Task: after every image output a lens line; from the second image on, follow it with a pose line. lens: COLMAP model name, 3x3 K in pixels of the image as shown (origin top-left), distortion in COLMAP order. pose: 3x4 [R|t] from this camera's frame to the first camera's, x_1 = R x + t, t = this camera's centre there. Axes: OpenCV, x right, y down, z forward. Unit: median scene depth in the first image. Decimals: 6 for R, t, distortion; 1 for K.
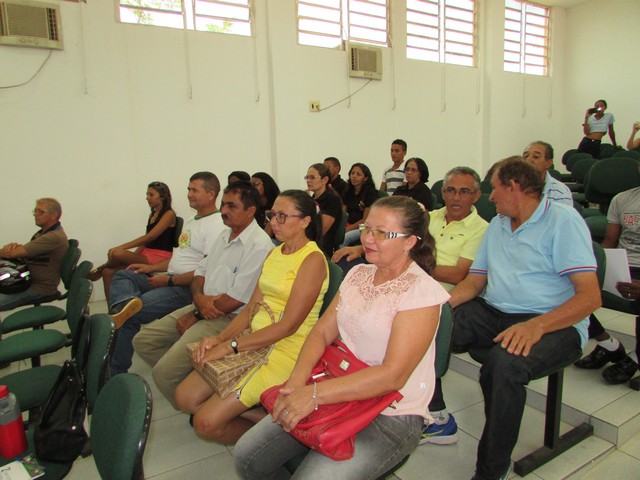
lens RADIAL K [[457.1, 0, 327.2], [0, 457.1, 249.7], [0, 0, 1]] dist [-0.032252, 0.011763]
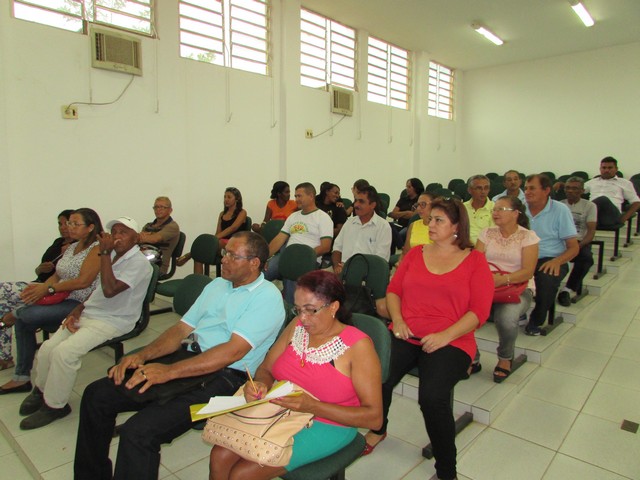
lens RADIAL K [[457.1, 0, 329.6], [0, 457.1, 240.6], [0, 0, 1]] dist [-0.032252, 0.011763]
pose [[0.957636, 0.006206, 0.287916, -0.319903], [0.009393, 0.998563, -0.052766, 0.046723], [-0.287830, 0.053235, 0.956201, -0.200032]]
